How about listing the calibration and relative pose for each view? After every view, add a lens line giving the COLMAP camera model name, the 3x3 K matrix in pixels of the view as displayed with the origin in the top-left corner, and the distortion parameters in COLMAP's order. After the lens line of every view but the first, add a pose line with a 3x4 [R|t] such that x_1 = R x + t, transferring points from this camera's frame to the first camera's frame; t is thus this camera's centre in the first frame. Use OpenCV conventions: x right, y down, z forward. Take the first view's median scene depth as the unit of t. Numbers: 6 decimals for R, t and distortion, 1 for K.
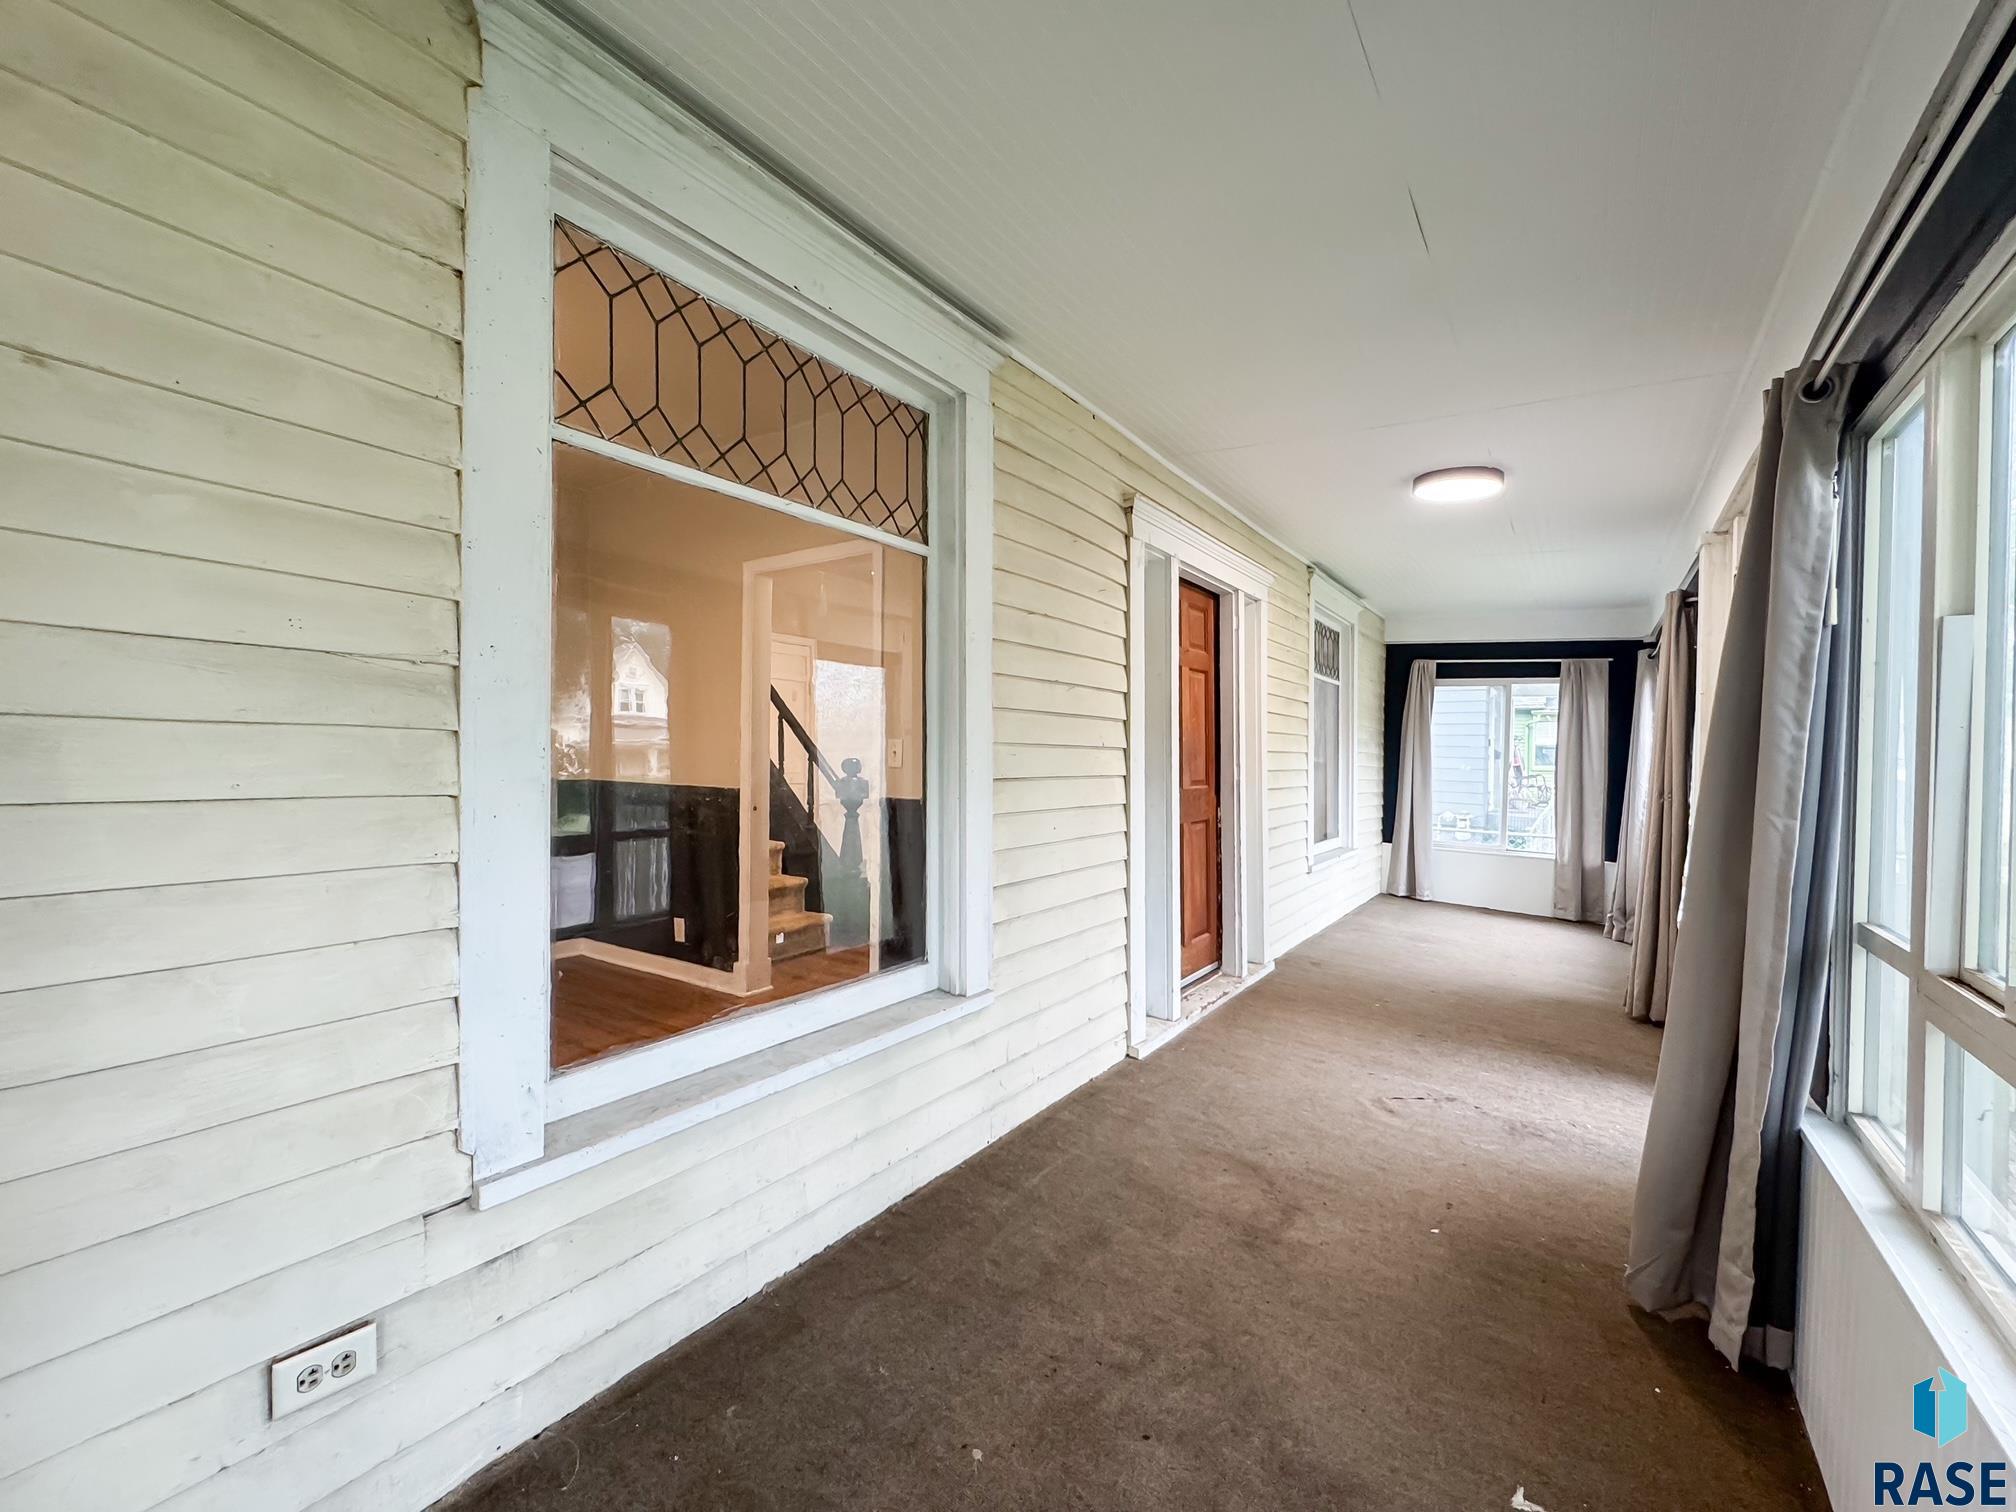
lens RADIAL K [[815.7, 0, 966.9], [0, 815.7, 755.0], [0, 0, 1]] dist [-0.004875, 0.000917]
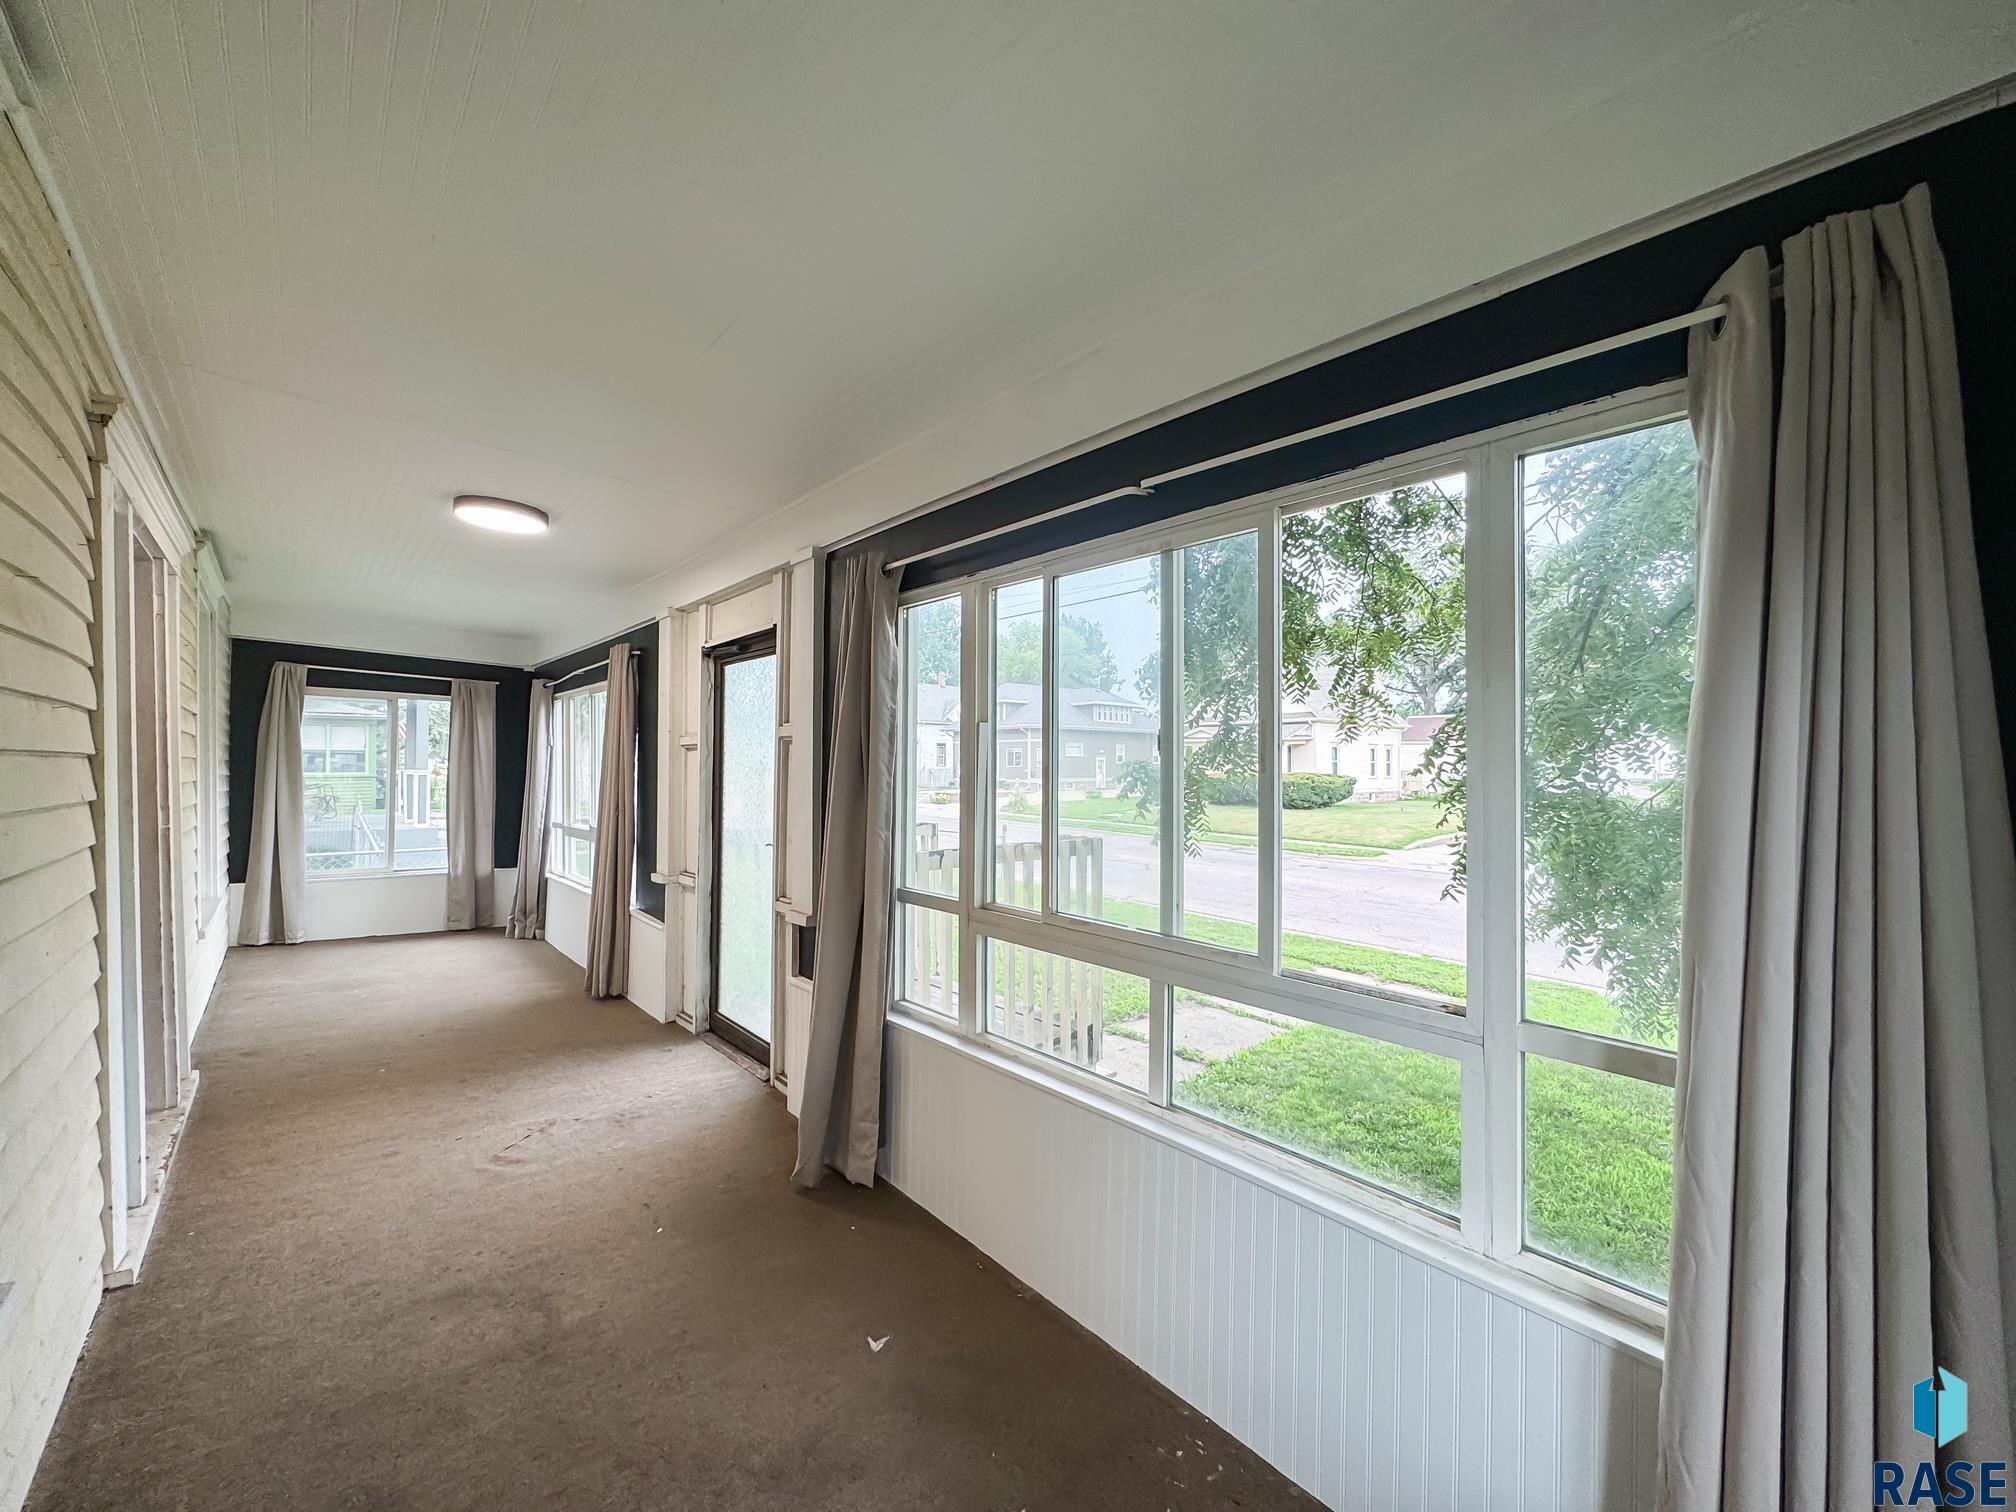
lens RADIAL K [[815.7, 0, 1005.4], [0, 815.7, 765.4], [0, 0, 1]] dist [-0.004875, 0.000917]
pose [[0.235028, -0.019300, 0.971797, -0.197415], [0.012731, 0.999778, 0.016777, -0.030062], [-0.971905, 0.008428, 0.235222, 0.148882]]
